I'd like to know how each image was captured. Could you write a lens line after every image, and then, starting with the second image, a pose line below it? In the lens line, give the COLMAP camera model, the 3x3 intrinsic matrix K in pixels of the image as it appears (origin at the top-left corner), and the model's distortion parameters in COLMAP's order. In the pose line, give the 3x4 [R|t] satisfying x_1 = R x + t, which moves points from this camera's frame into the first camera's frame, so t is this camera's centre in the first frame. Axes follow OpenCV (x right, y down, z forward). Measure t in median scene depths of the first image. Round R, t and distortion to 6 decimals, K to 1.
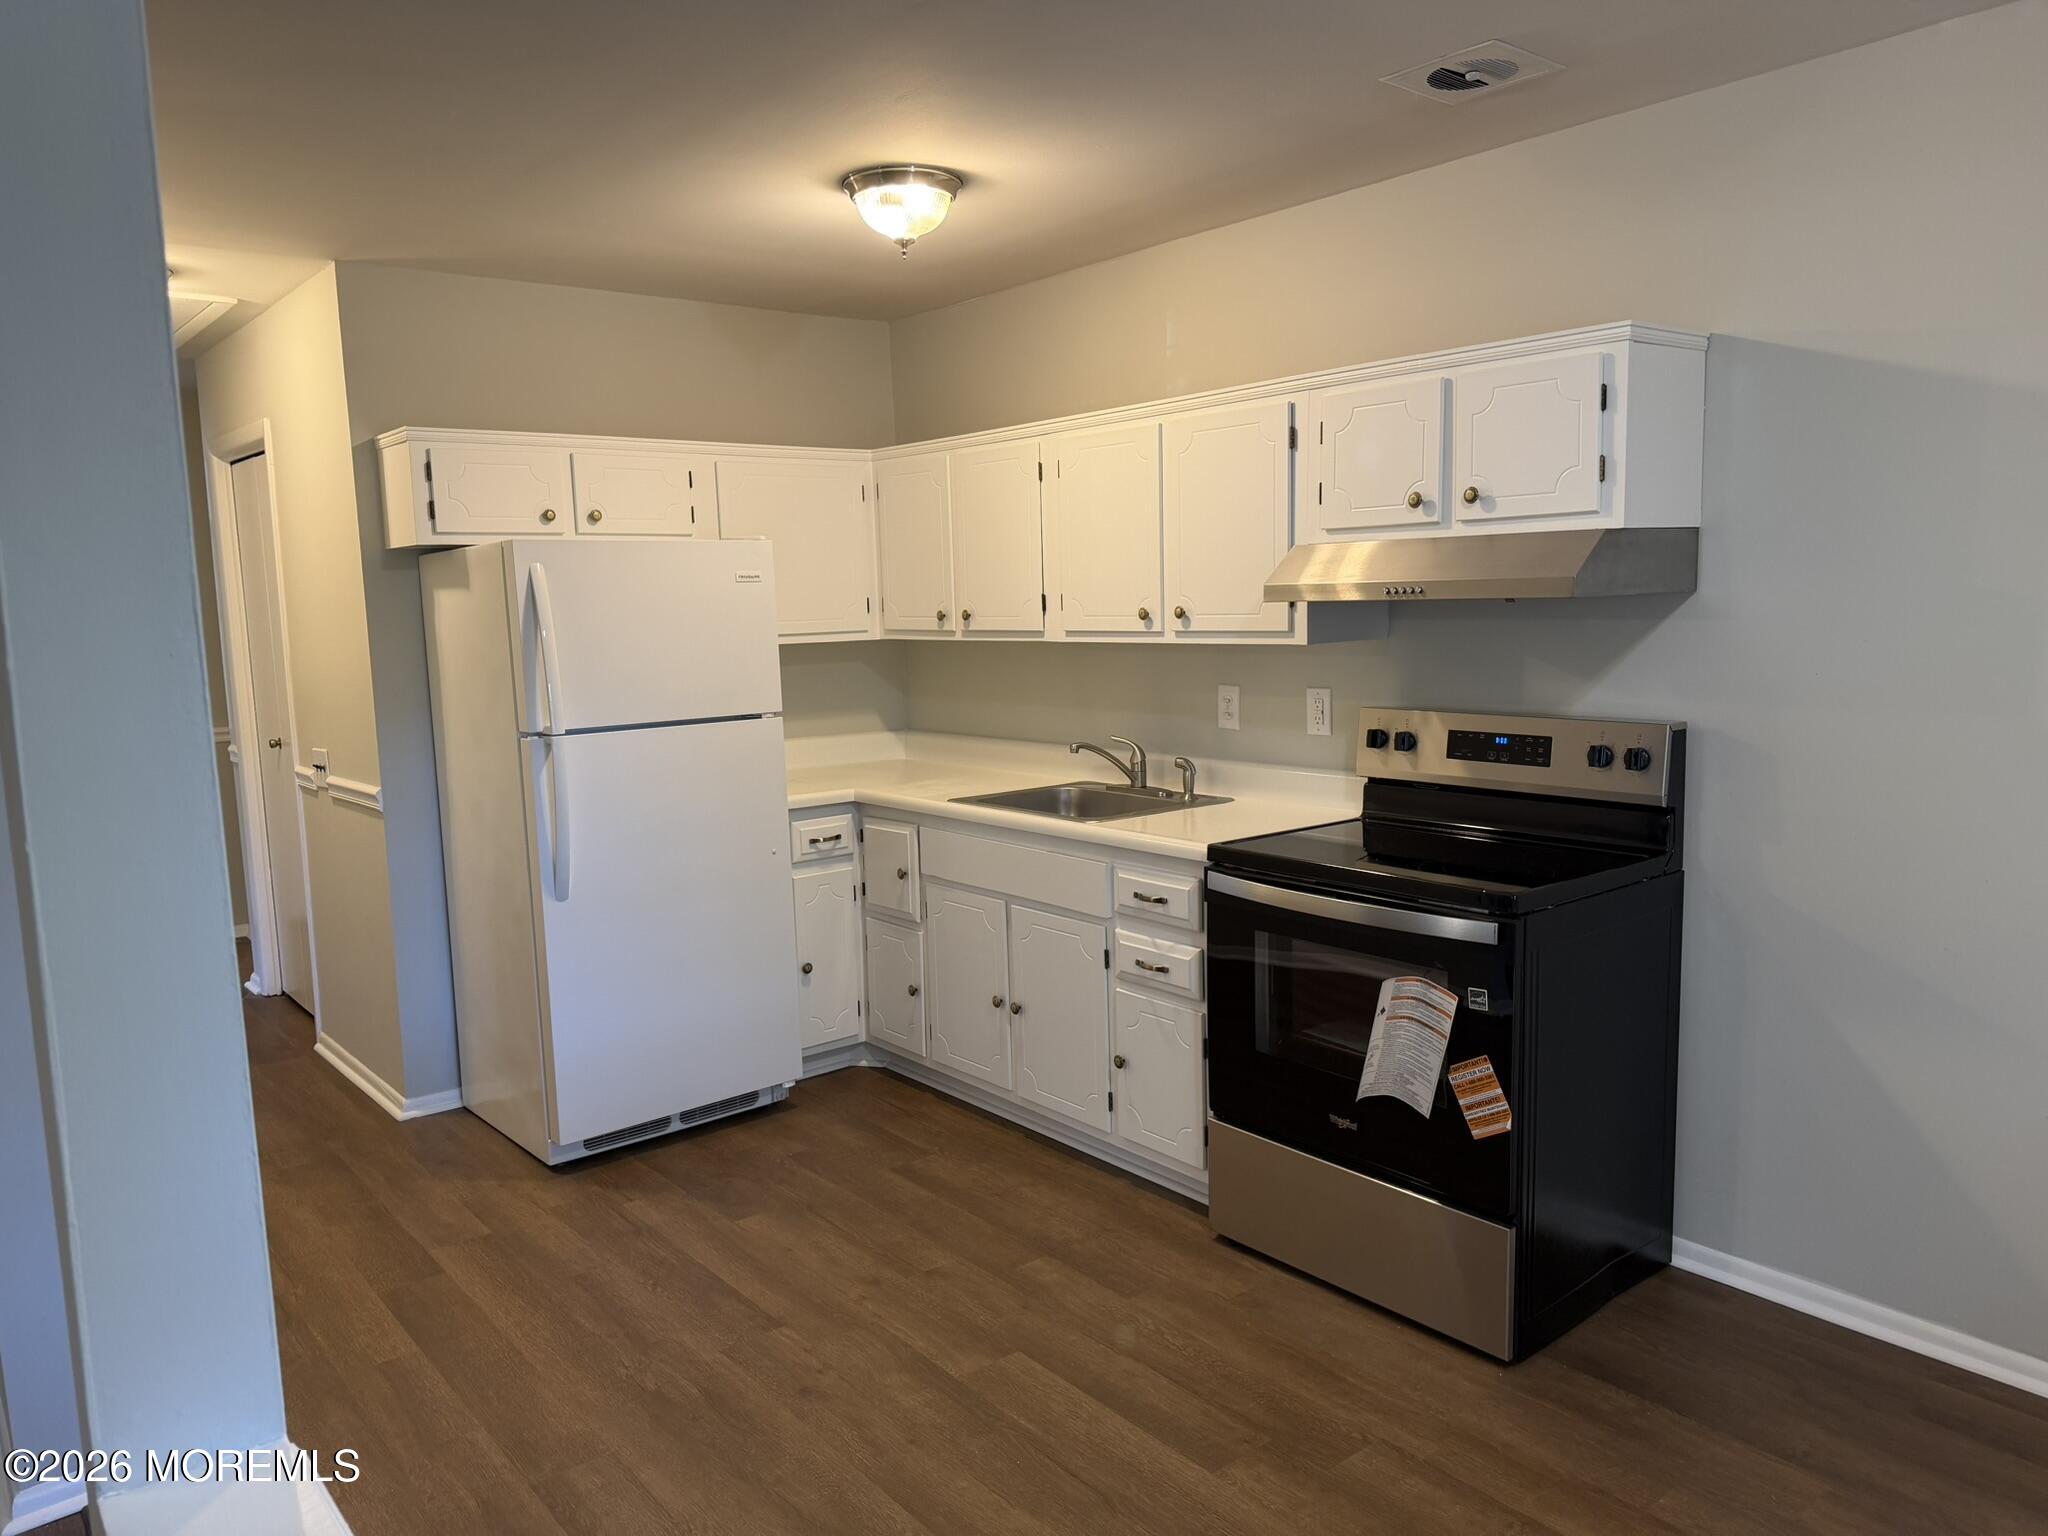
lens RADIAL K [[1451.8, 0, 1015.9], [0, 1451.8, 777.9], [0, 0, 1]] dist [0.053417, -0.069301]
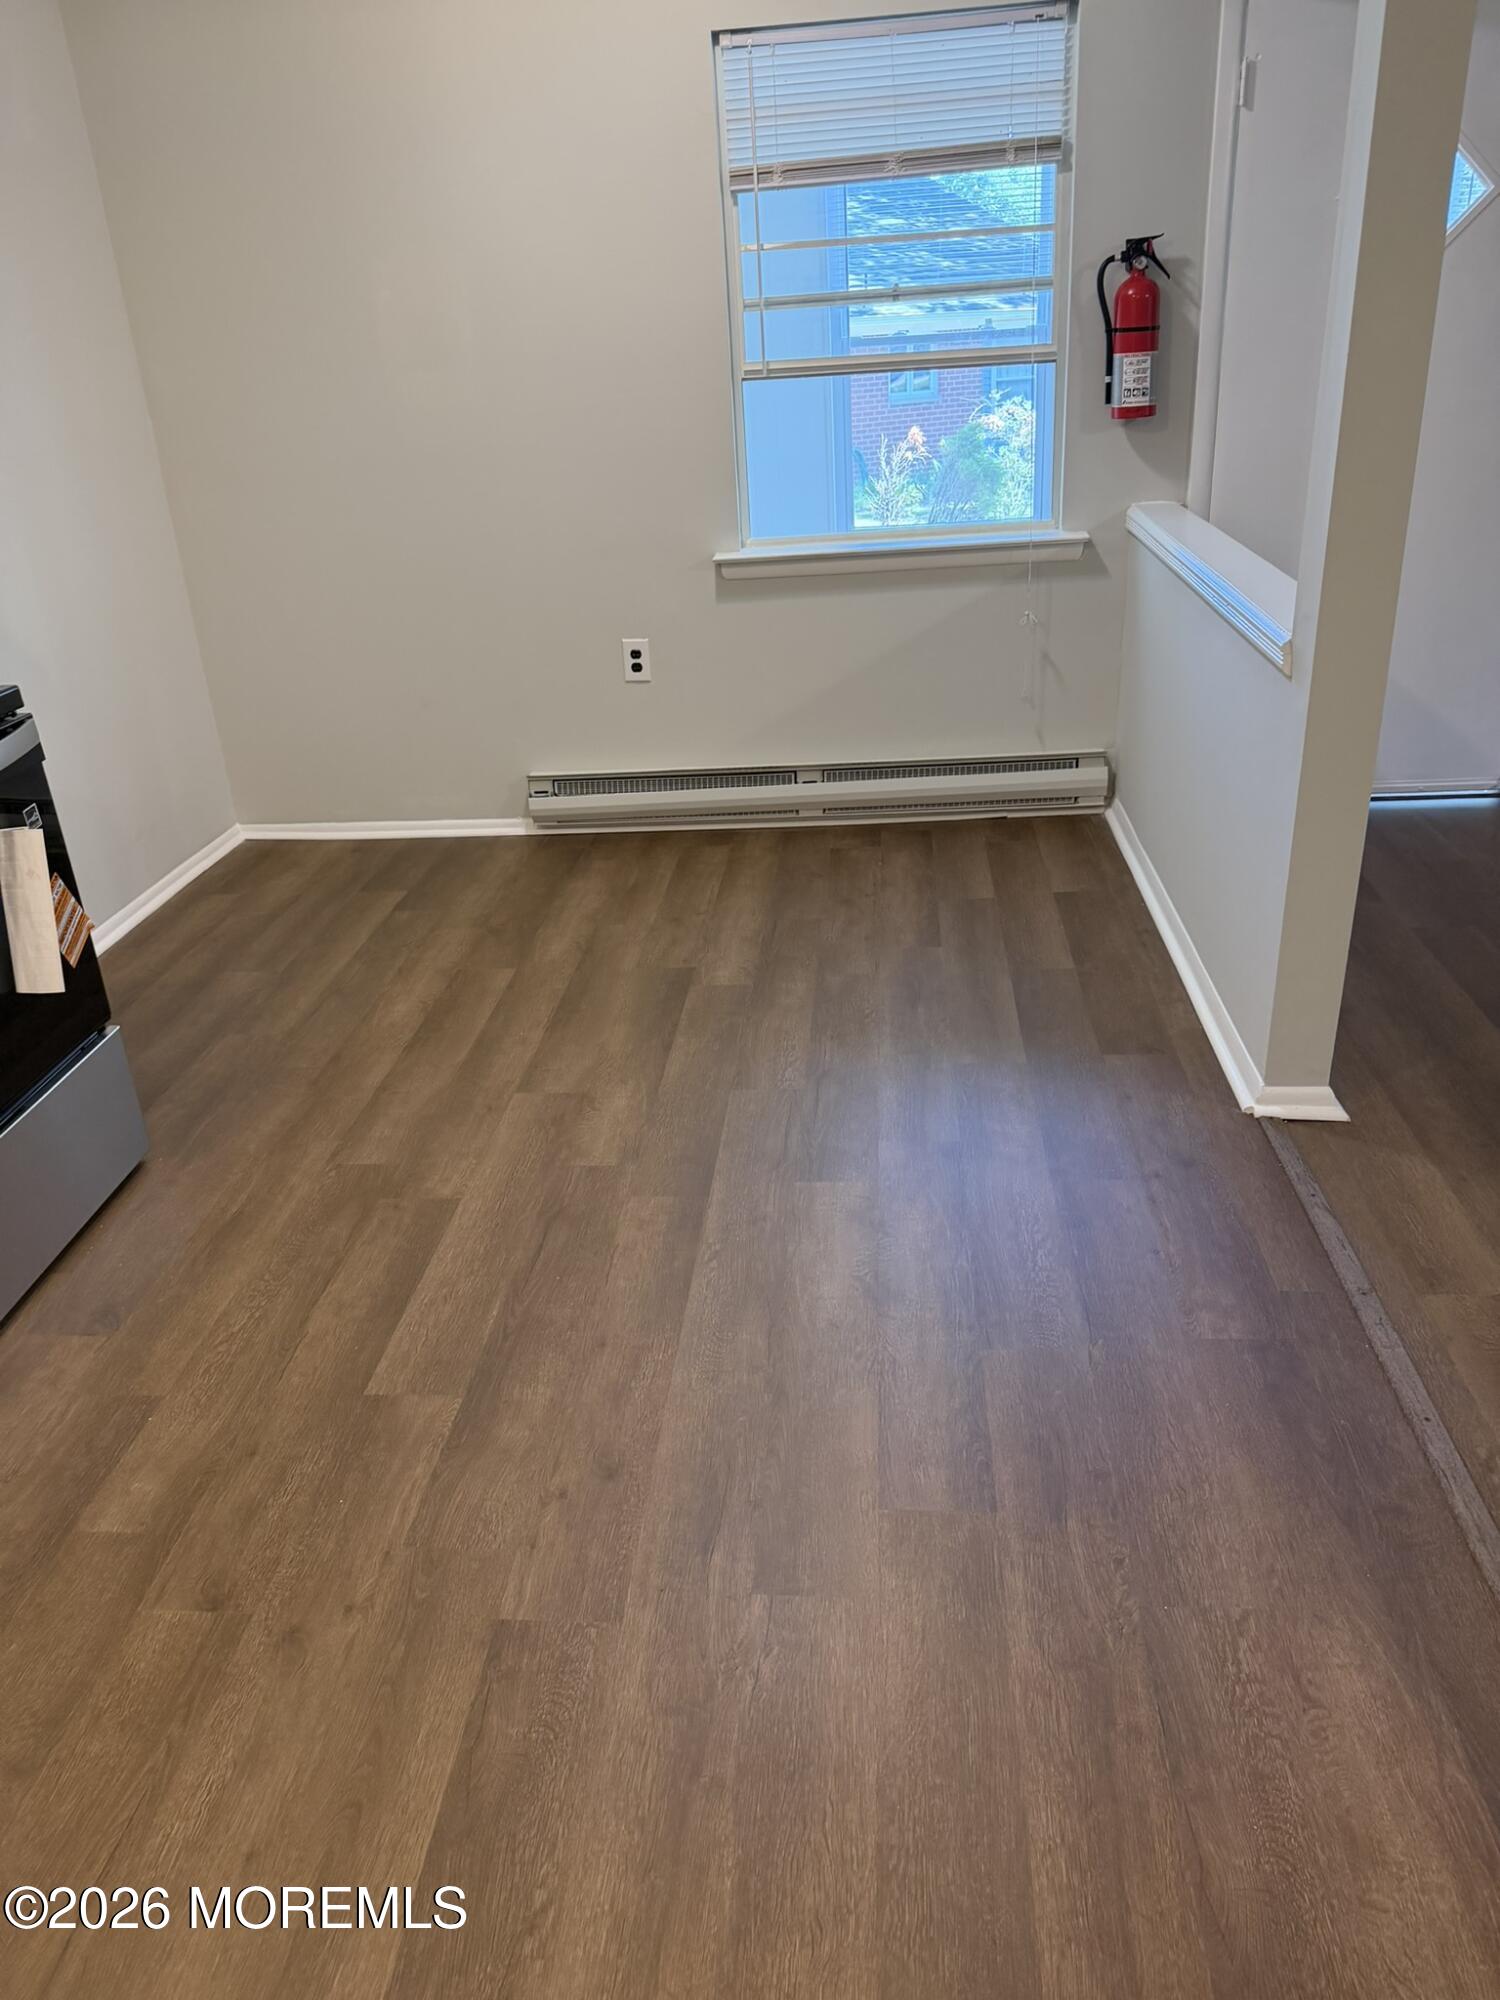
lens RADIAL K [[1417.8, 0, 735.1], [0, 1417.8, 997.5], [0, 0, 1]] dist [0.053417, -0.069301]
pose [[-0.714027, -0.226041, 0.662624, -0.460990], [0.174224, 0.859306, 0.480874, -0.078365], [-0.678094, 0.458802, -0.574186, 0.972070]]
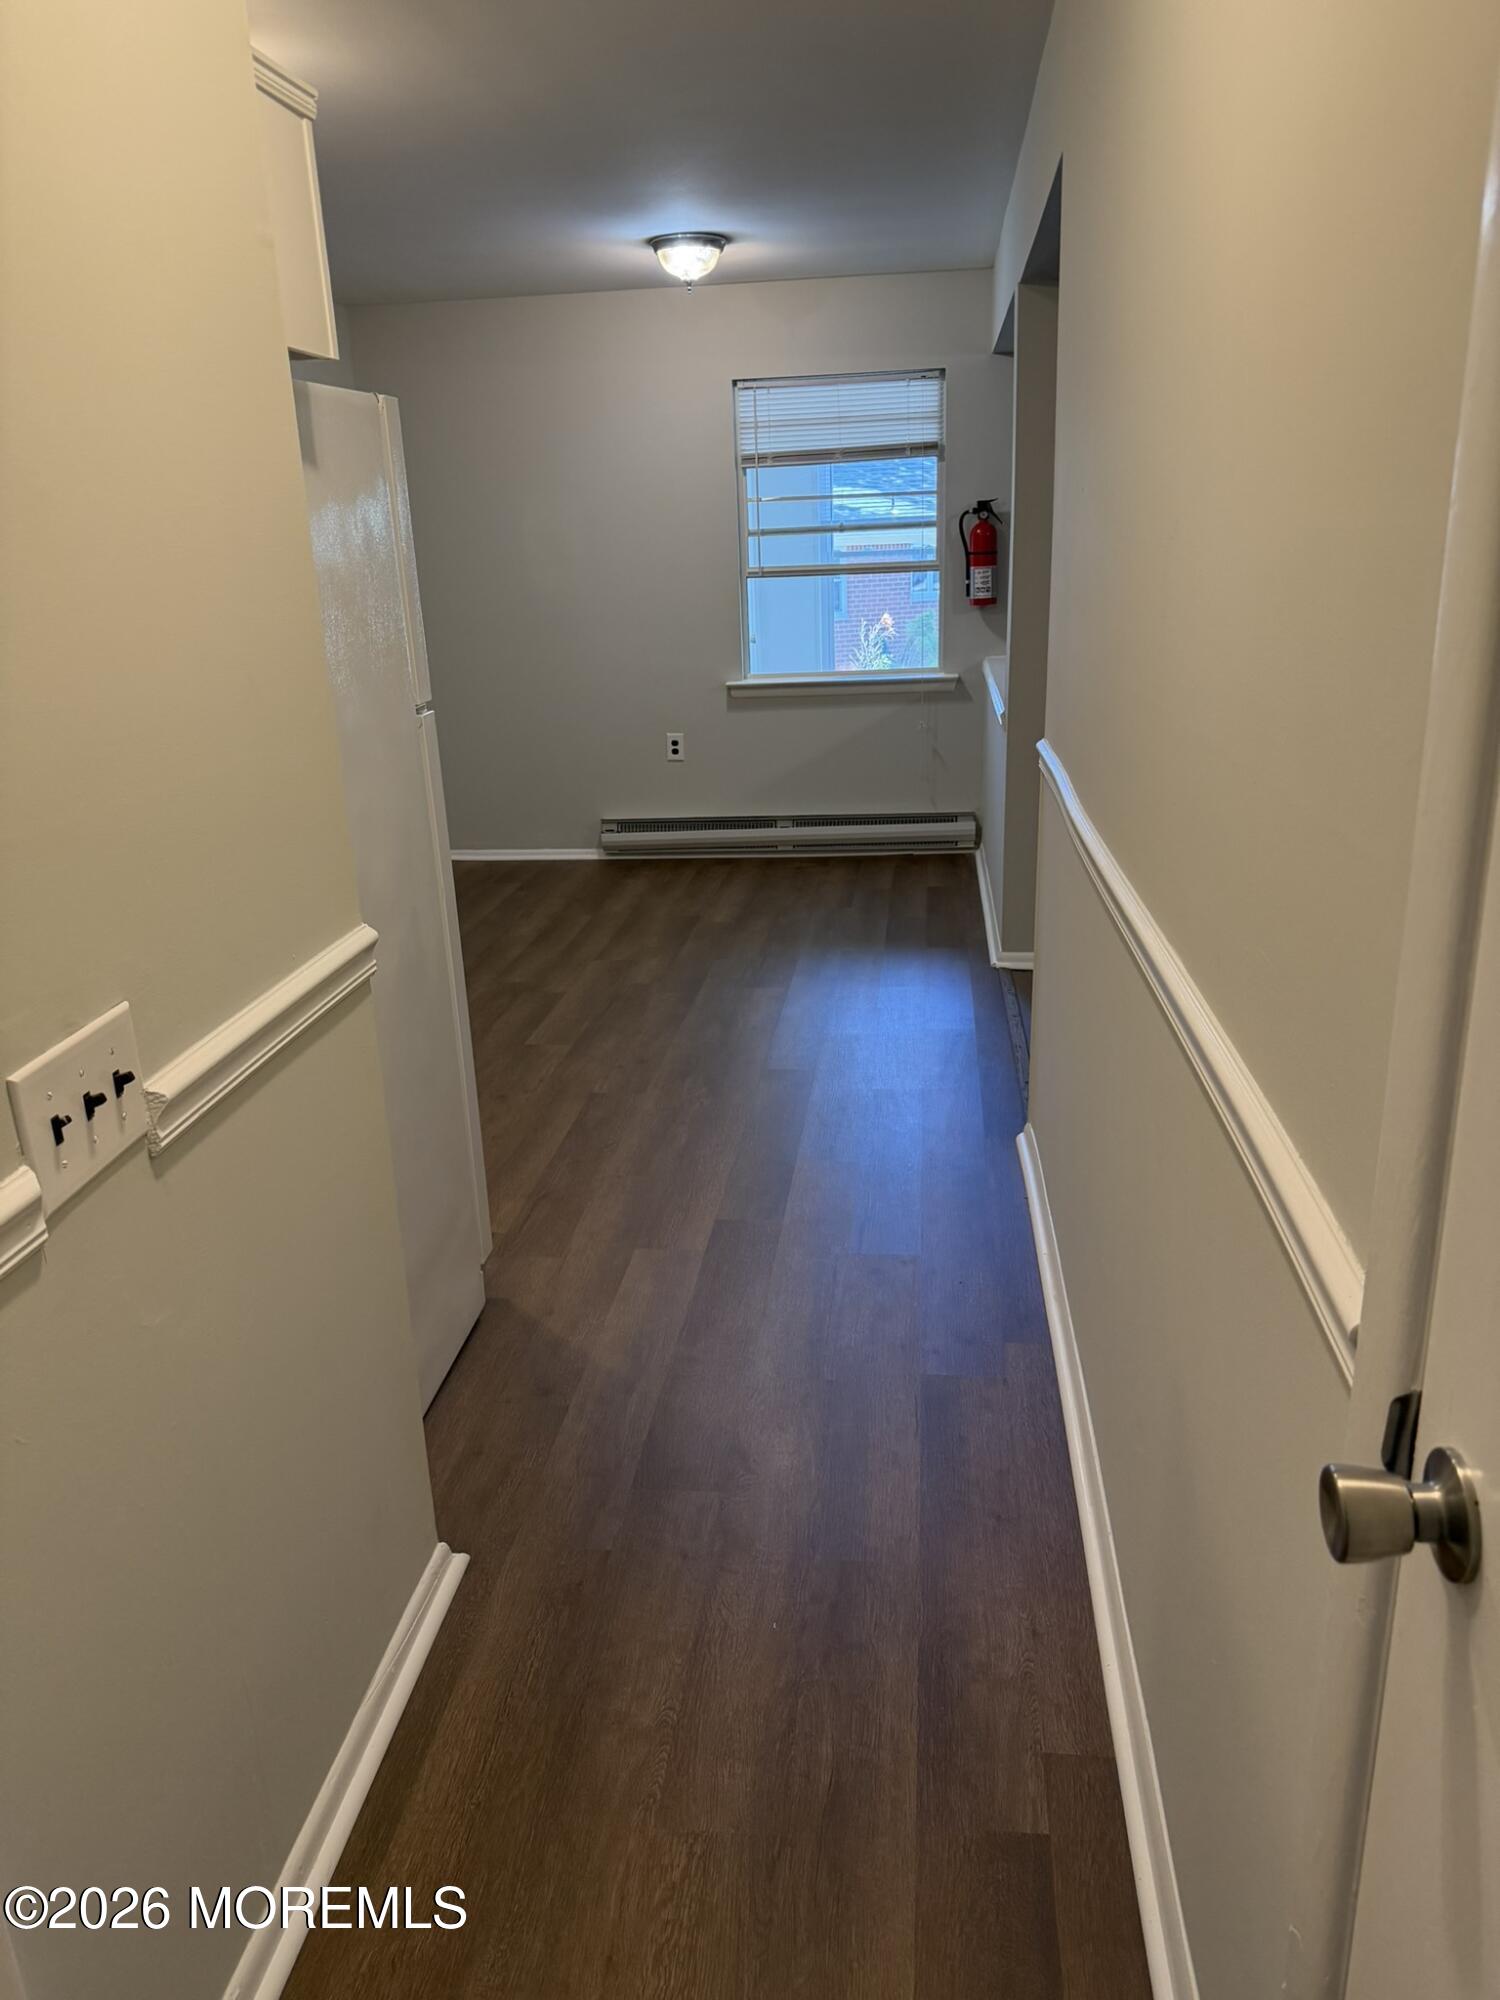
lens RADIAL K [[1417.8, 0, 740.0], [0, 1417.8, 1014.6], [0, 0, 1]] dist [0.053417, -0.069301]
pose [[-0.692012, -0.173957, 0.700613, -0.963267], [0.153386, 0.912937, 0.378178, -0.131149], [-0.705402, 0.369168, -0.605081, 1.401694]]
